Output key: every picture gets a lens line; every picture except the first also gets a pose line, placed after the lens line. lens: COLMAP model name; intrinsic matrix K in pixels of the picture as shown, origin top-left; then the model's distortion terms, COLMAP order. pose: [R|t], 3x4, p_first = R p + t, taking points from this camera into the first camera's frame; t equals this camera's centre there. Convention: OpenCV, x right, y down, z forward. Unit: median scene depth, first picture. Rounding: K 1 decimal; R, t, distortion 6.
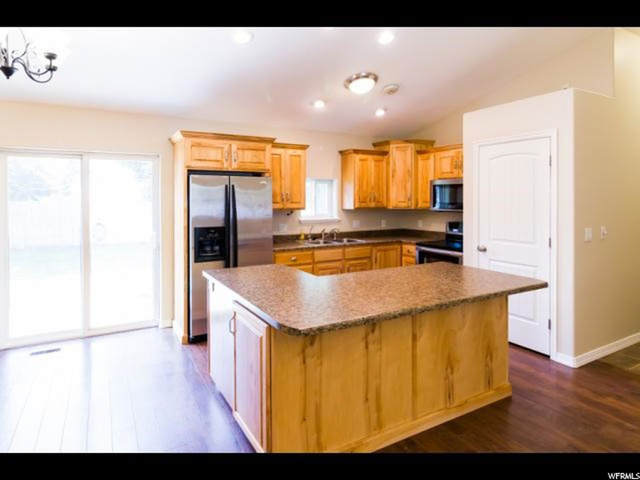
lens RADIAL K [[367.7, 0, 322.4], [0, 367.7, 207.3], [0, 0, 1]] dist [0.002255, 0.001778]
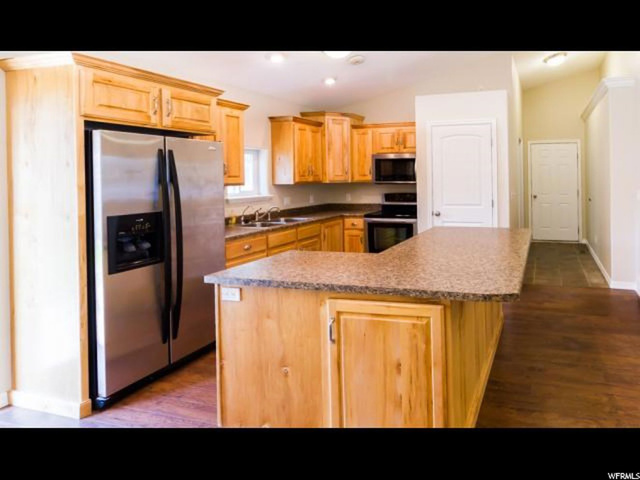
lens RADIAL K [[389.0, 0, 320.9], [0, 389.0, 185.7], [0, 0, 1]] dist [-0.001786, 0.000214]
pose [[0.710762, -0.015010, 0.703272, -0.548102], [0.024499, 0.999694, -0.003424, 0.014525], [-0.703006, 0.019663, 0.710912, 0.293904]]
